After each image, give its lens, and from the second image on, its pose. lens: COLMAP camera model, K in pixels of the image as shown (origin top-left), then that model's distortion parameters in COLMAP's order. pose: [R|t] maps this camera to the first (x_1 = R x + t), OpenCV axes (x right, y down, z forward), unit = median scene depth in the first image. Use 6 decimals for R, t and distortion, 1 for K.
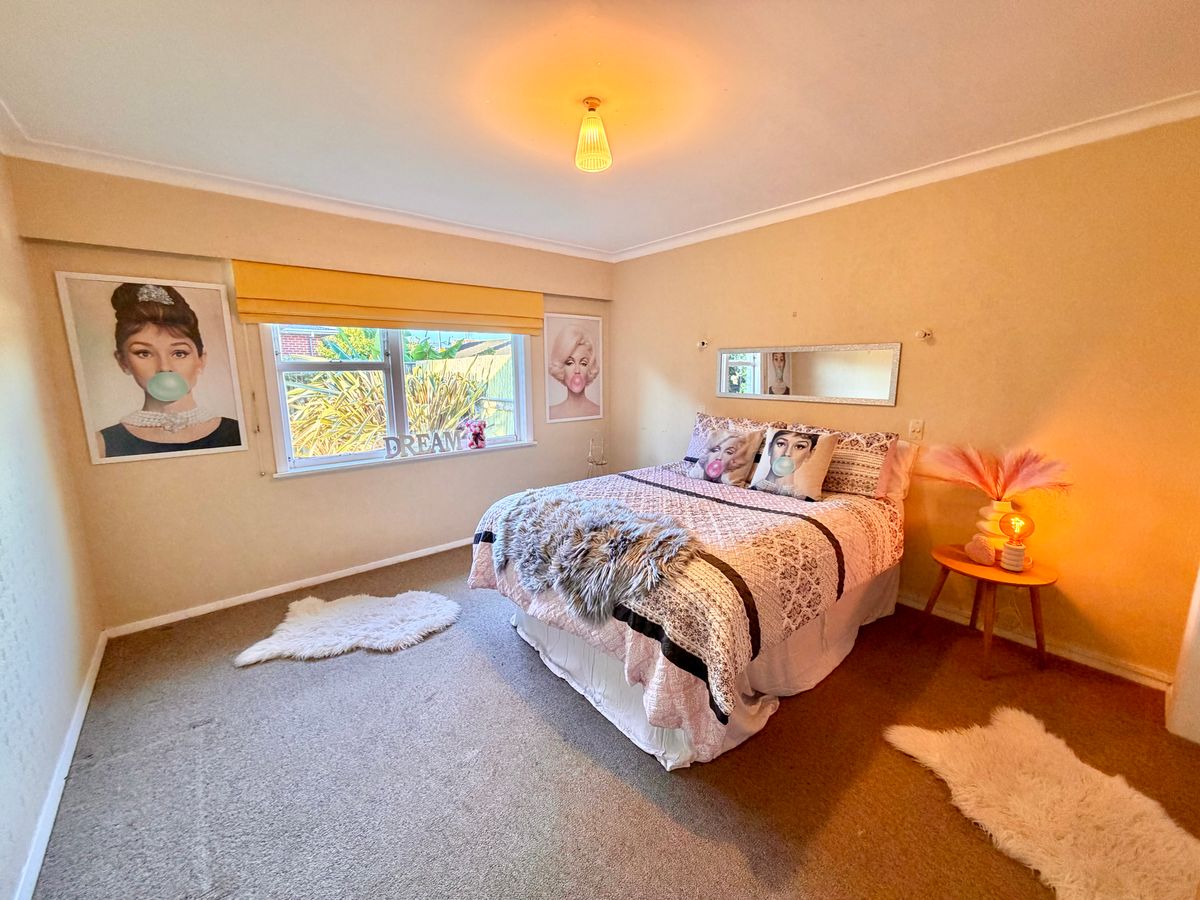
lens RADIAL K [[479.0, 0, 600.0], [0, 479.0, 450.0], [0, 0, 1]] dist [0.001973, 0.000098]
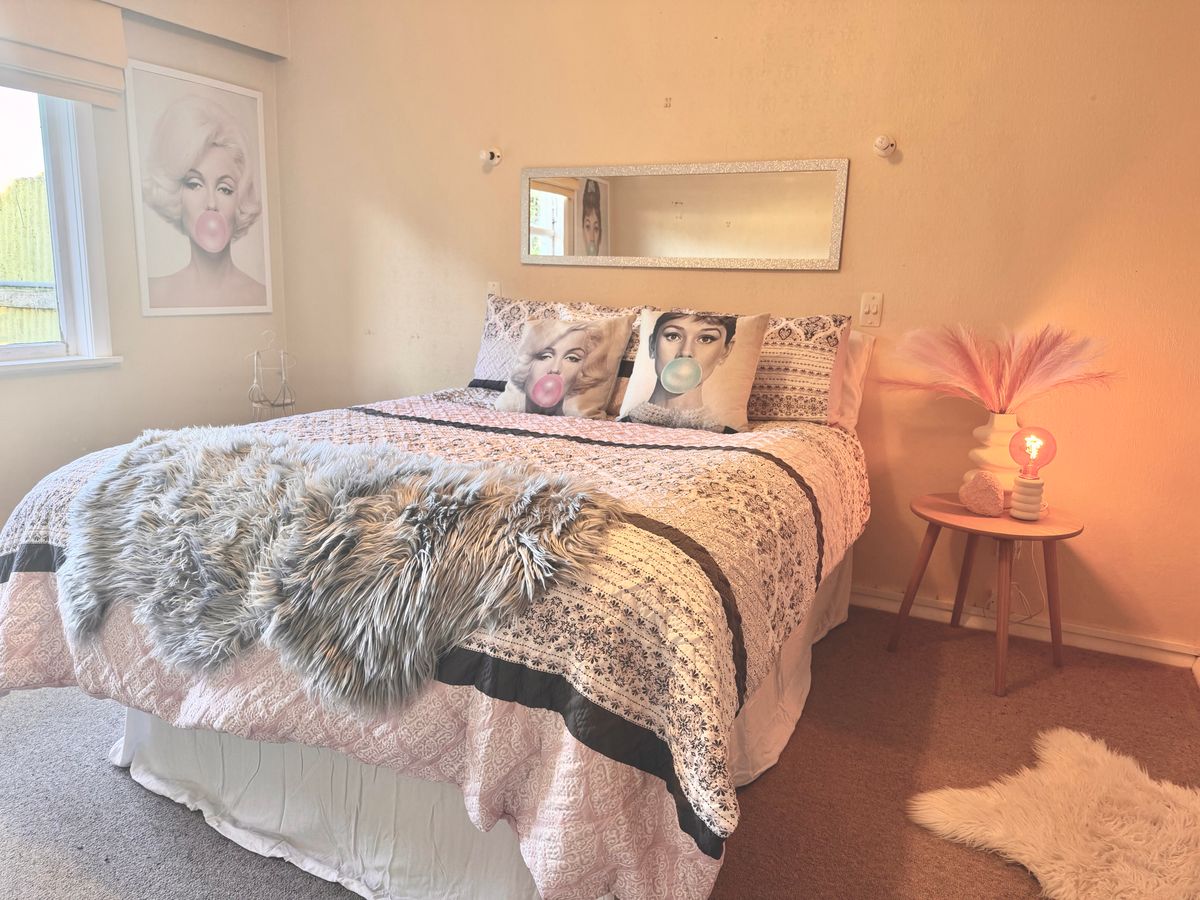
lens RADIAL K [[867.9, 0, 625.9], [0, 867.9, 431.9], [0, 0, 1]] dist [0.096101, -0.162636]
pose [[0.906588, -0.042871, 0.419834, -0.116231], [0.035880, 0.999055, 0.024539, 0.097634], [-0.420489, -0.007183, 0.907269, 0.191230]]
